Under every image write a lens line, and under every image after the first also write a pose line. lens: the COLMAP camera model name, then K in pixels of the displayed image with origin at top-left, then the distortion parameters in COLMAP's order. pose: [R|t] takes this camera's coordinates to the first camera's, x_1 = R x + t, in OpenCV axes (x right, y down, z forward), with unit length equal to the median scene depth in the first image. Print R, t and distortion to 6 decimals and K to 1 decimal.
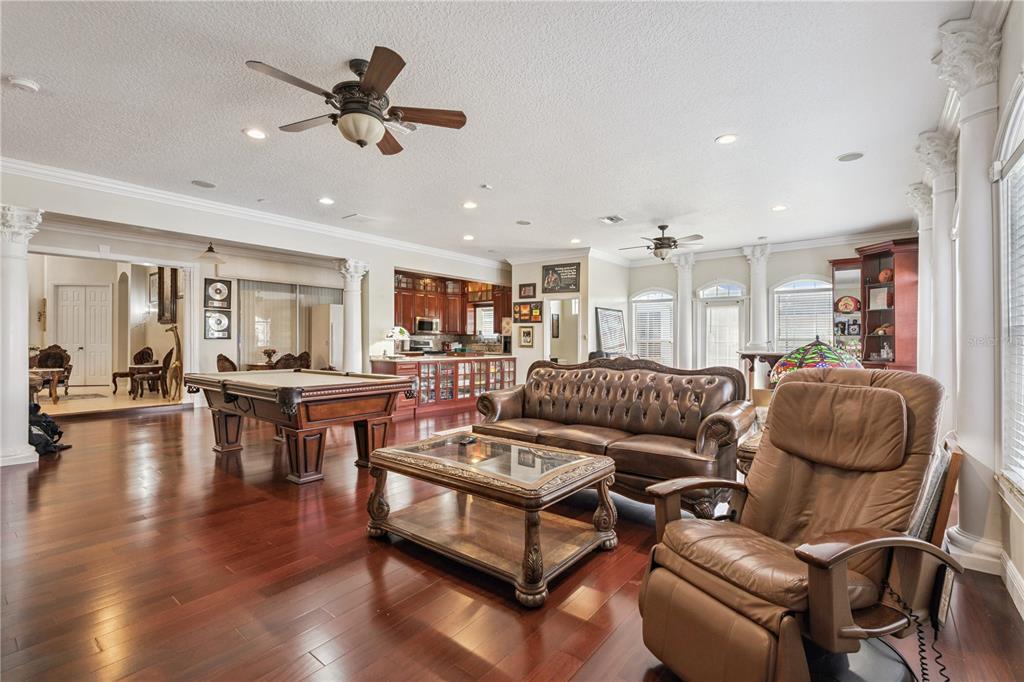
lens RADIAL K [[452.4, 0, 512.0], [0, 452.4, 341.0], [0, 0, 1]] dist [-0.012697, -0.000159]
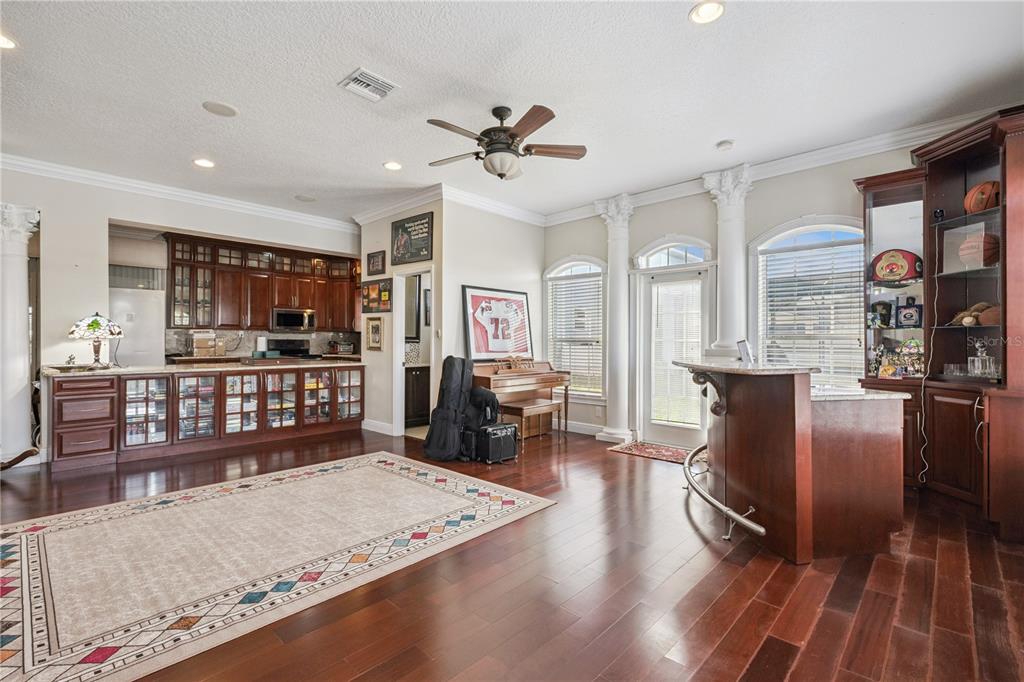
lens RADIAL K [[464.5, 0, 512.0], [0, 464.5, 341.0], [0, 0, 1]] dist [-0.002654, 0.000405]
pose [[0.997240, -0.000376, -0.074247, 0.289465], [0.000334, 1.000000, -0.000579, 0.001402], [0.074247, 0.000553, 0.997240, 0.364545]]
